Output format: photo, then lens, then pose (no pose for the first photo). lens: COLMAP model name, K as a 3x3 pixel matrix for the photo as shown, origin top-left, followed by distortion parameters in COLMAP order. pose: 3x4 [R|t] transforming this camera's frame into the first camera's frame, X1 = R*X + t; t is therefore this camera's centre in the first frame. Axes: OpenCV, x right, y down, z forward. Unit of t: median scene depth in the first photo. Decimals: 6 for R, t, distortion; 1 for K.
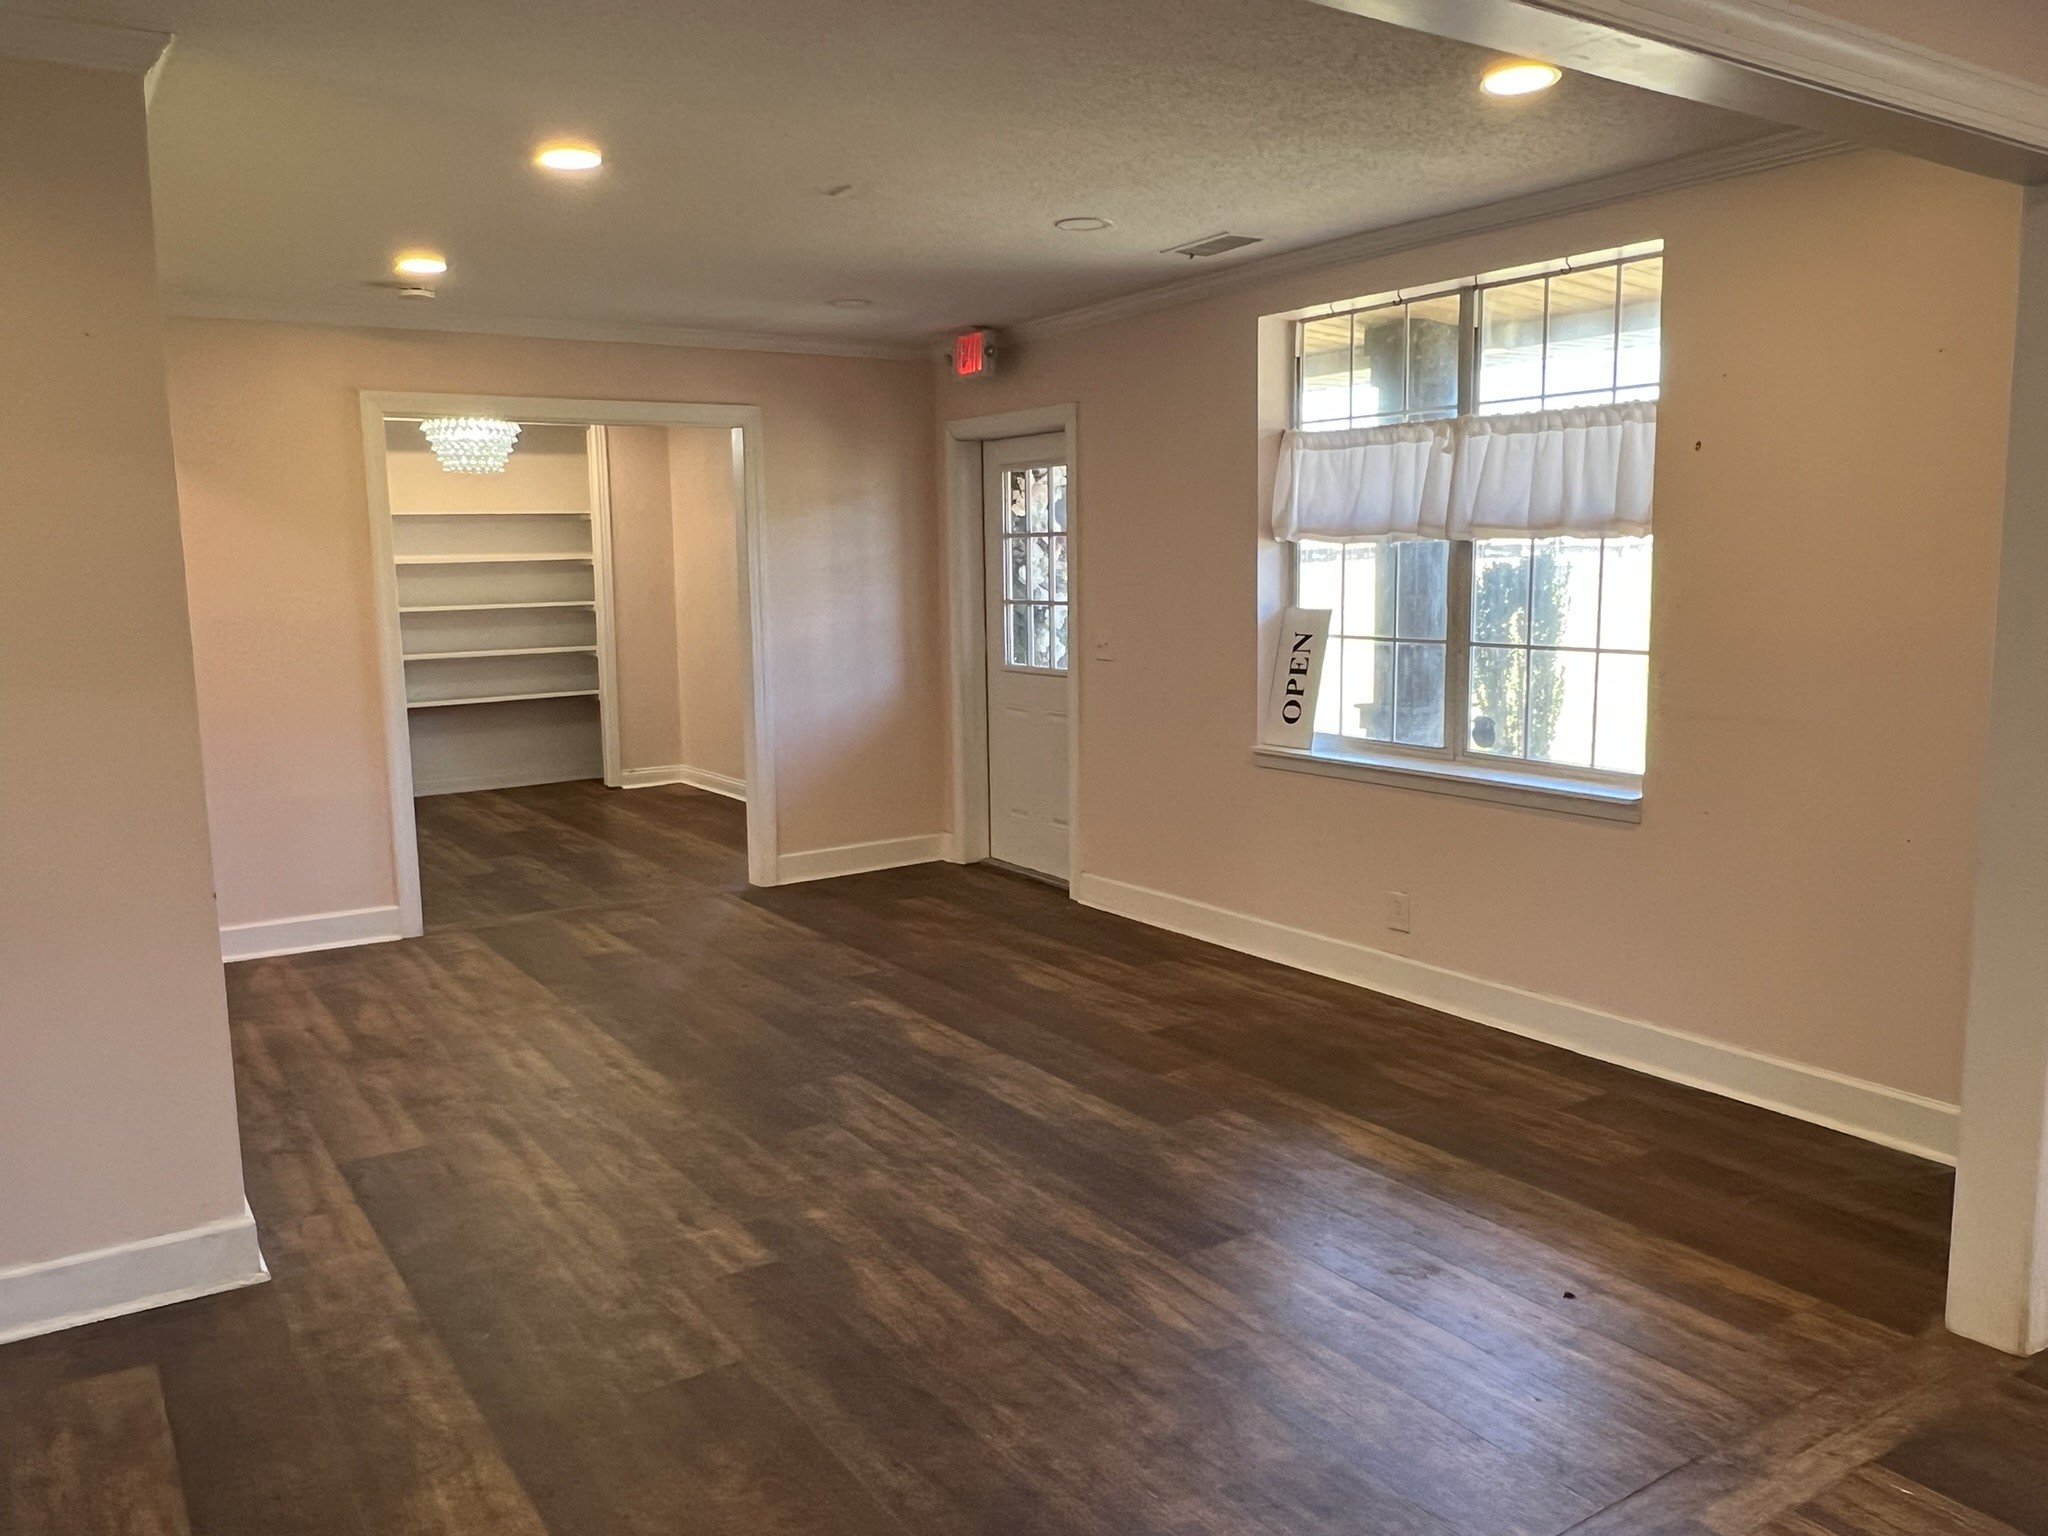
lens RADIAL K [[1514.4, 0, 1024.0], [0, 1514.4, 768.0], [0, 0, 1]] dist [0.006206, -0.001506]
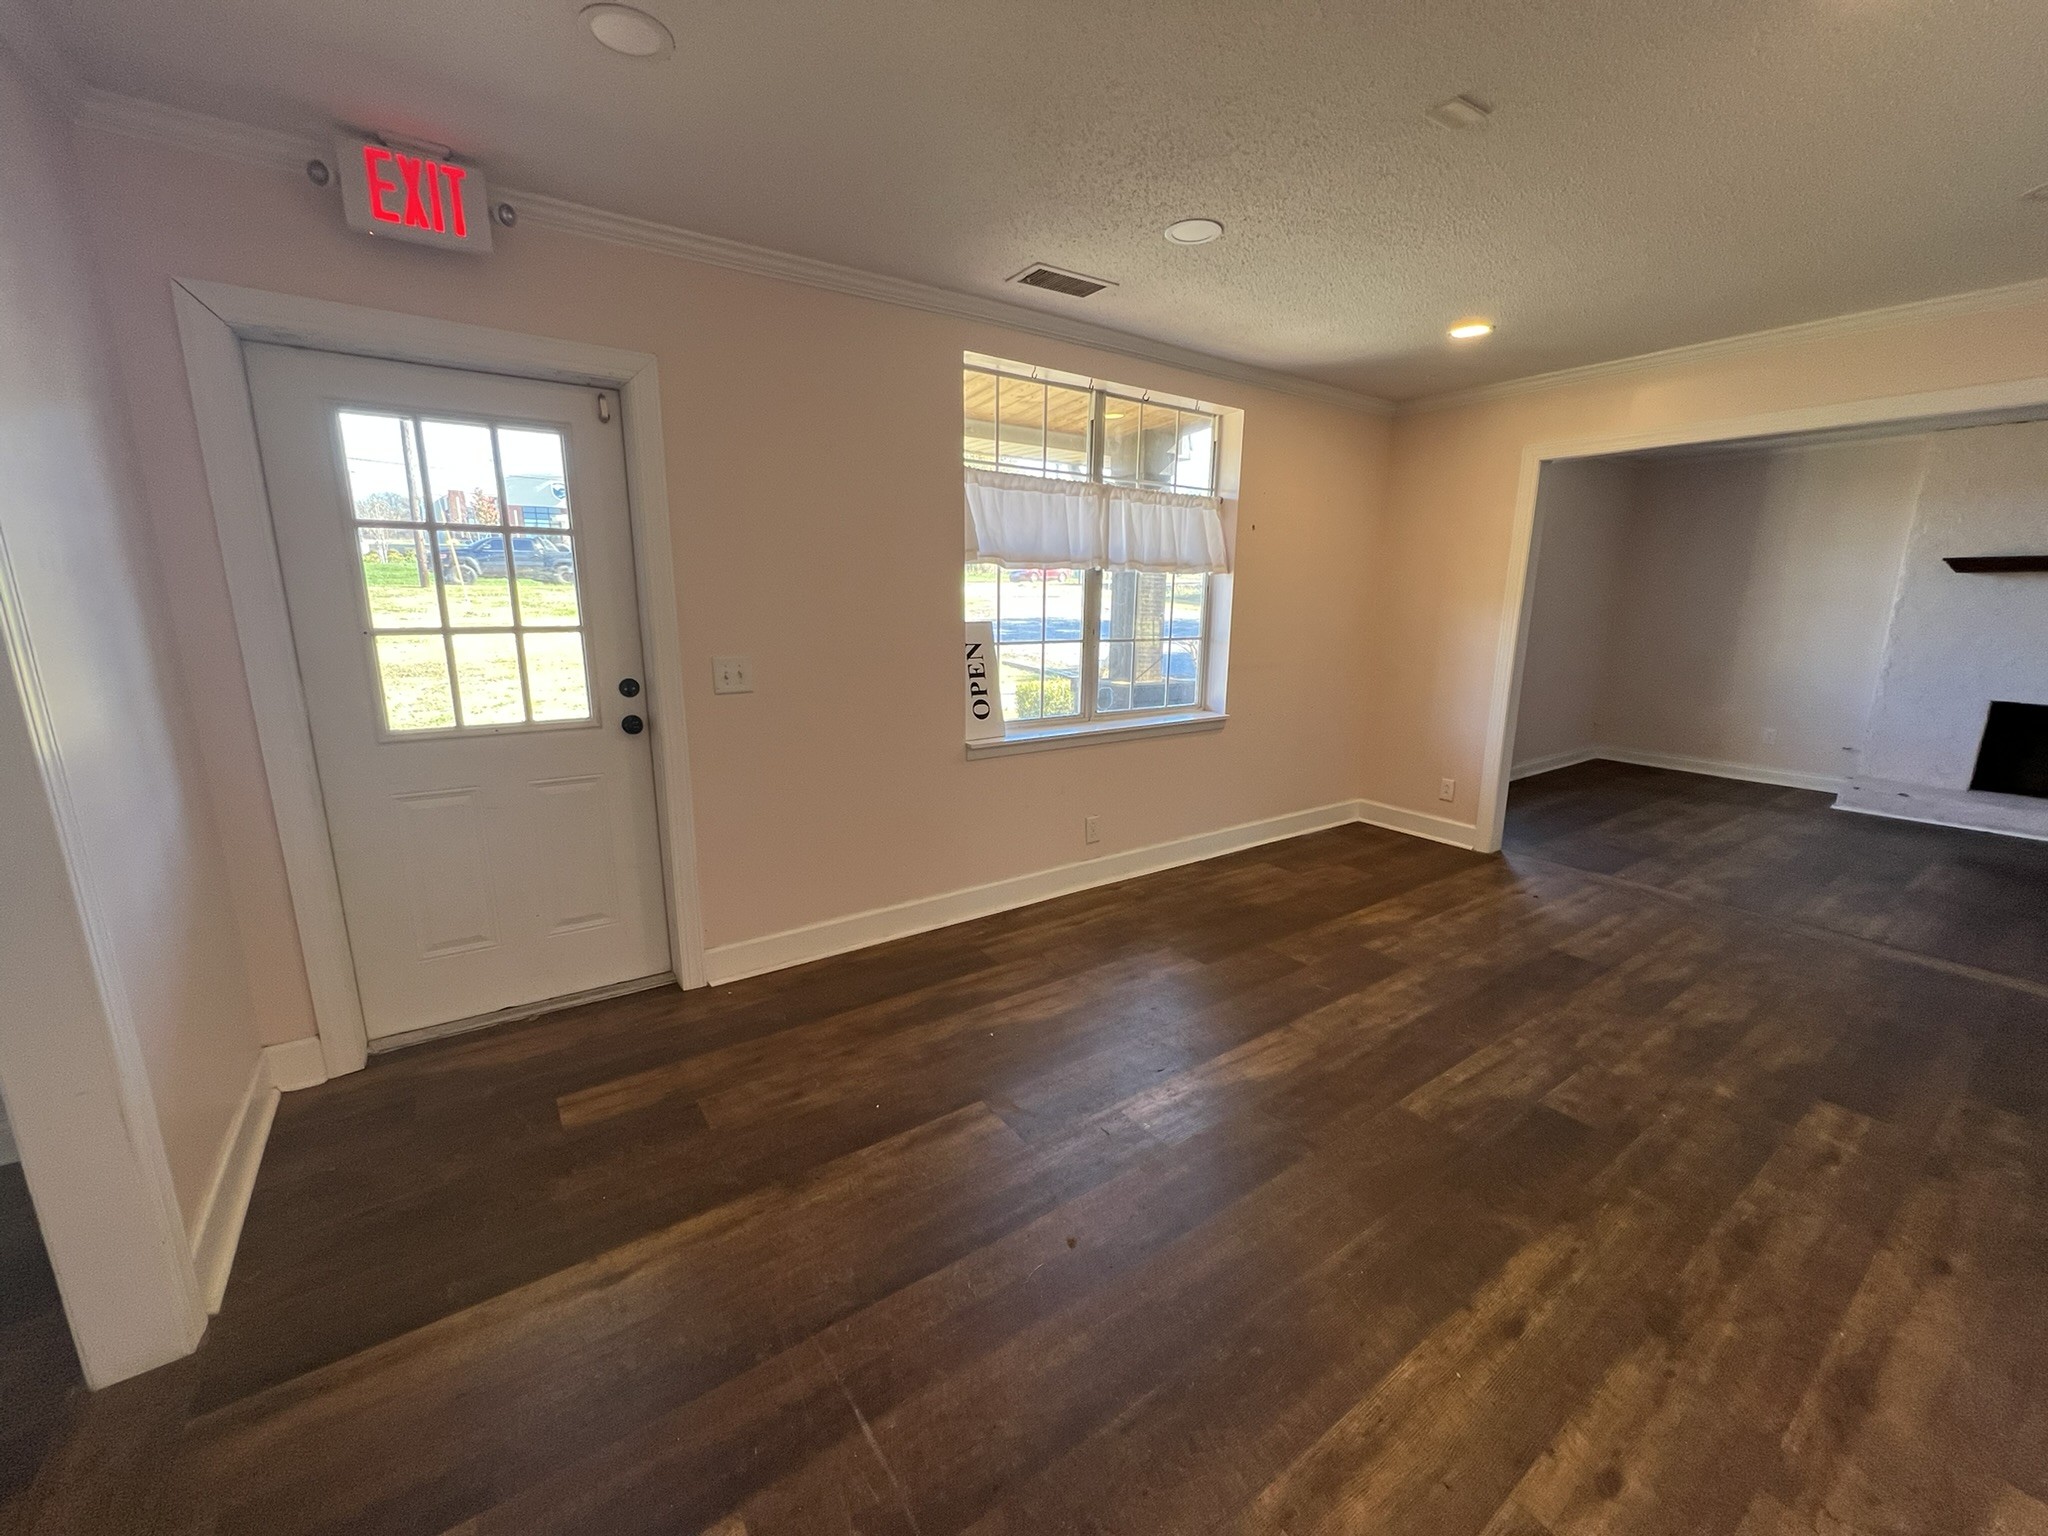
lens RADIAL K [[824.3, 0, 1024.0], [0, 824.3, 768.0], [0, 0, 1]] dist [0.000481, 0.000315]
pose [[-0.028120, -0.192190, 0.980955, -0.647495], [0.128096, 0.972559, 0.194217, -0.156783], [-0.991363, 0.131118, -0.002730, 1.338839]]
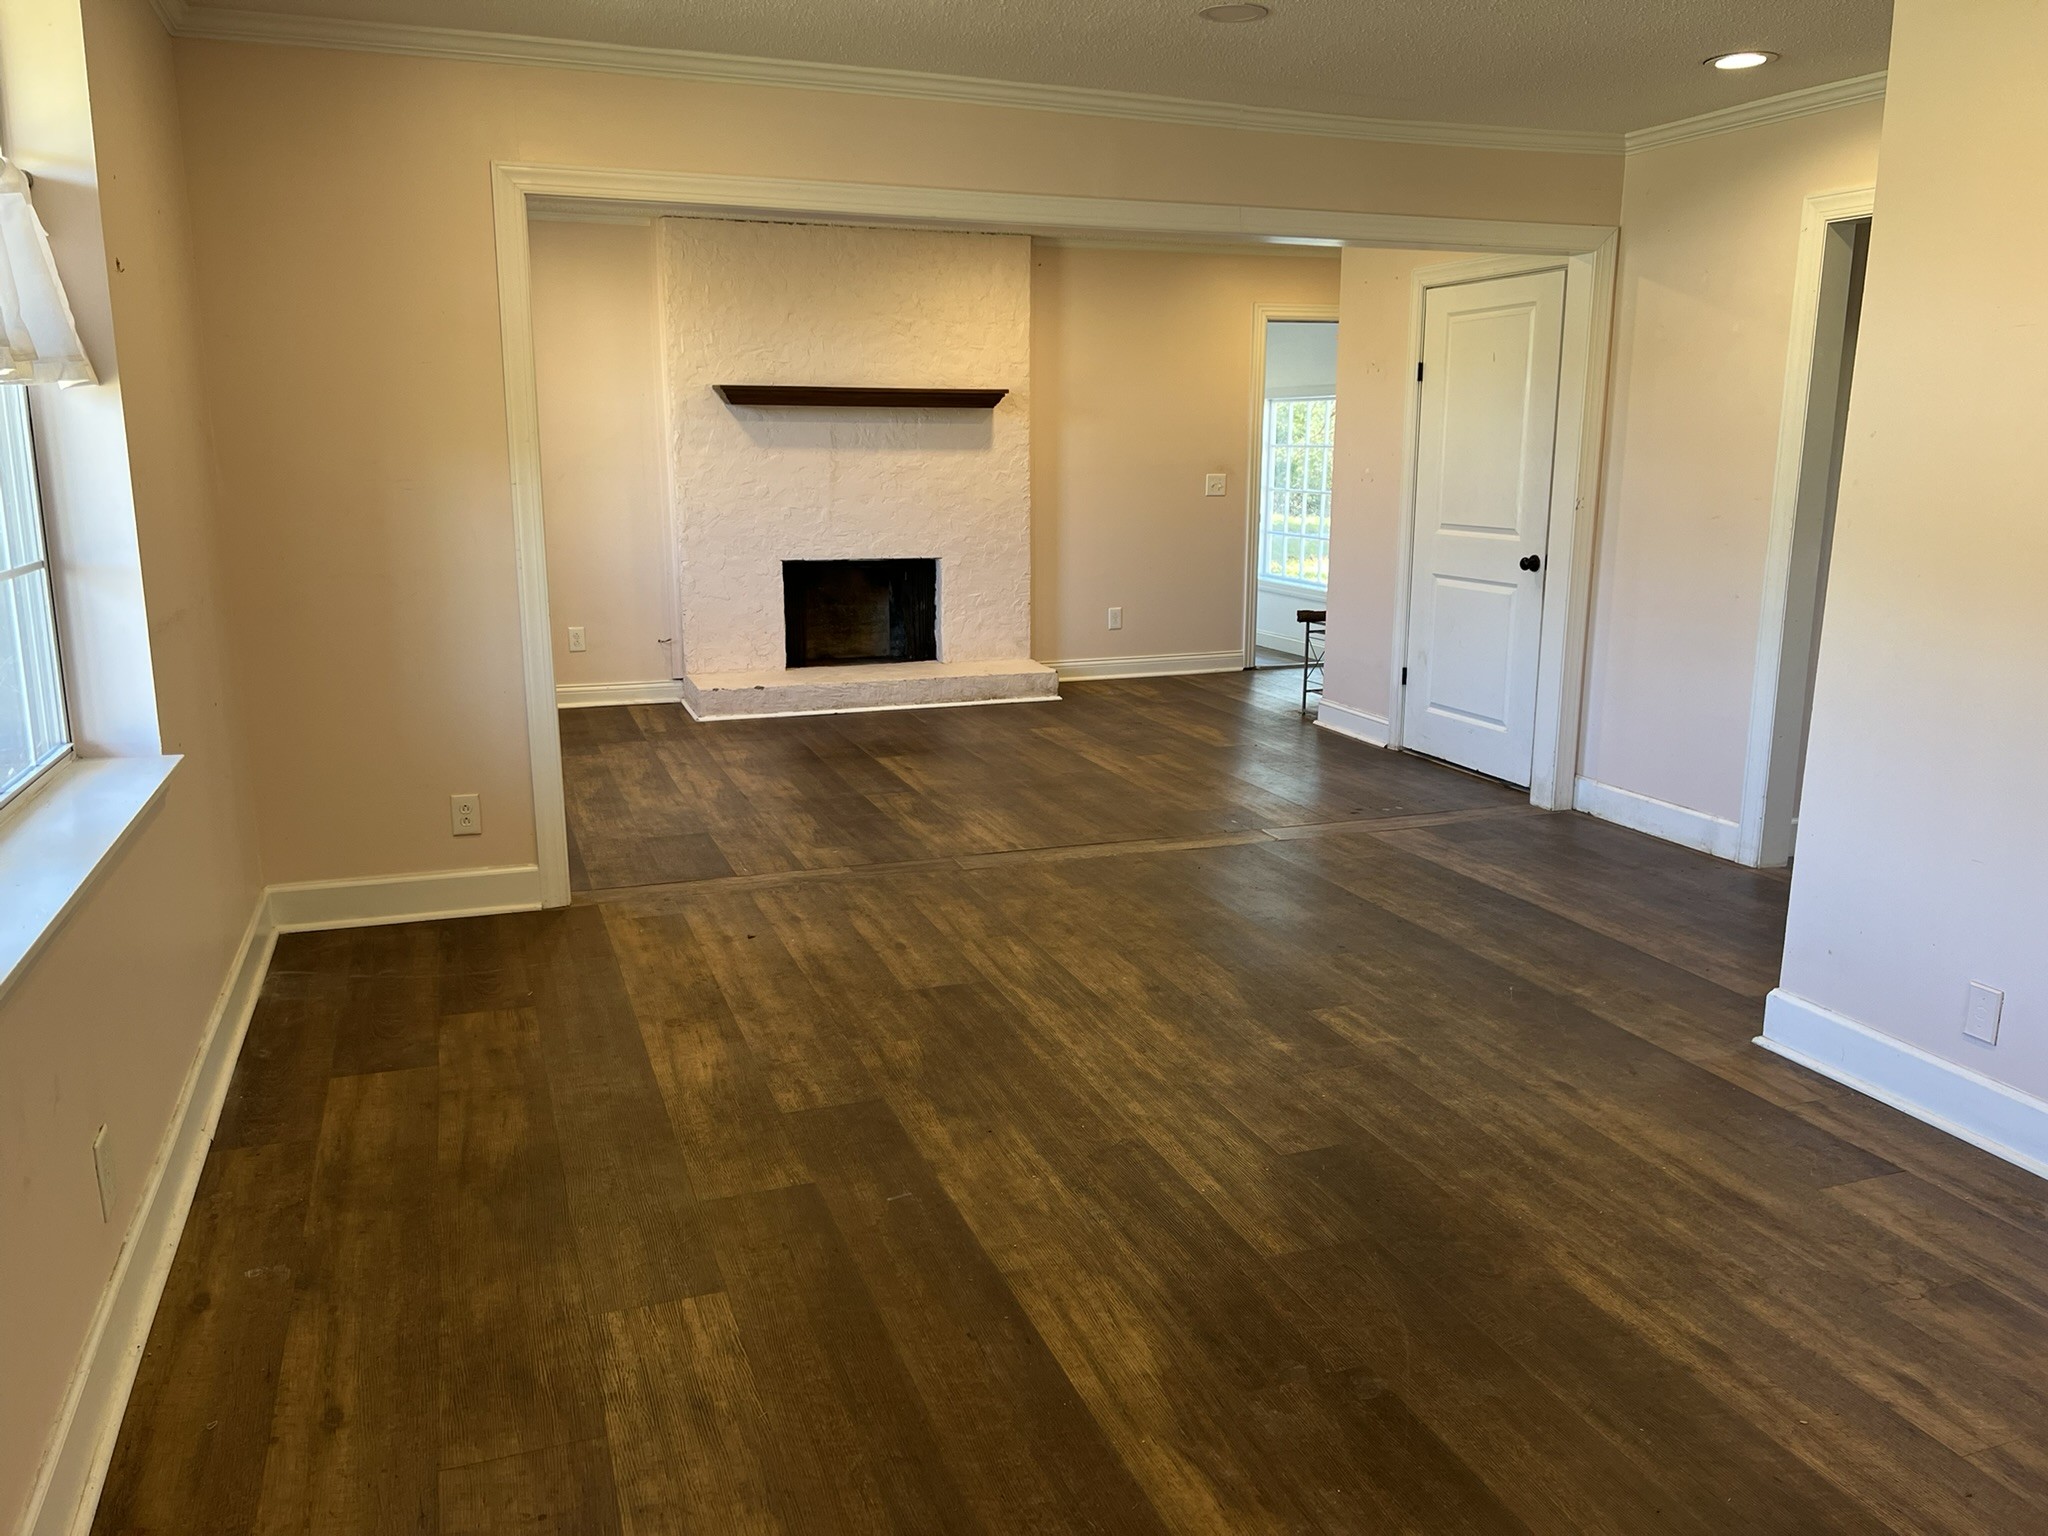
lens RADIAL K [[1543.8, 0, 1024.0], [0, 1543.8, 768.0], [0, 0, 1]] dist [0.087514, -0.124048]
pose [[-0.974109, -0.035877, 0.223212, -0.169929], [0.041791, 0.941737, 0.333744, -0.220300], [-0.222181, 0.334431, -0.915855, 1.694482]]
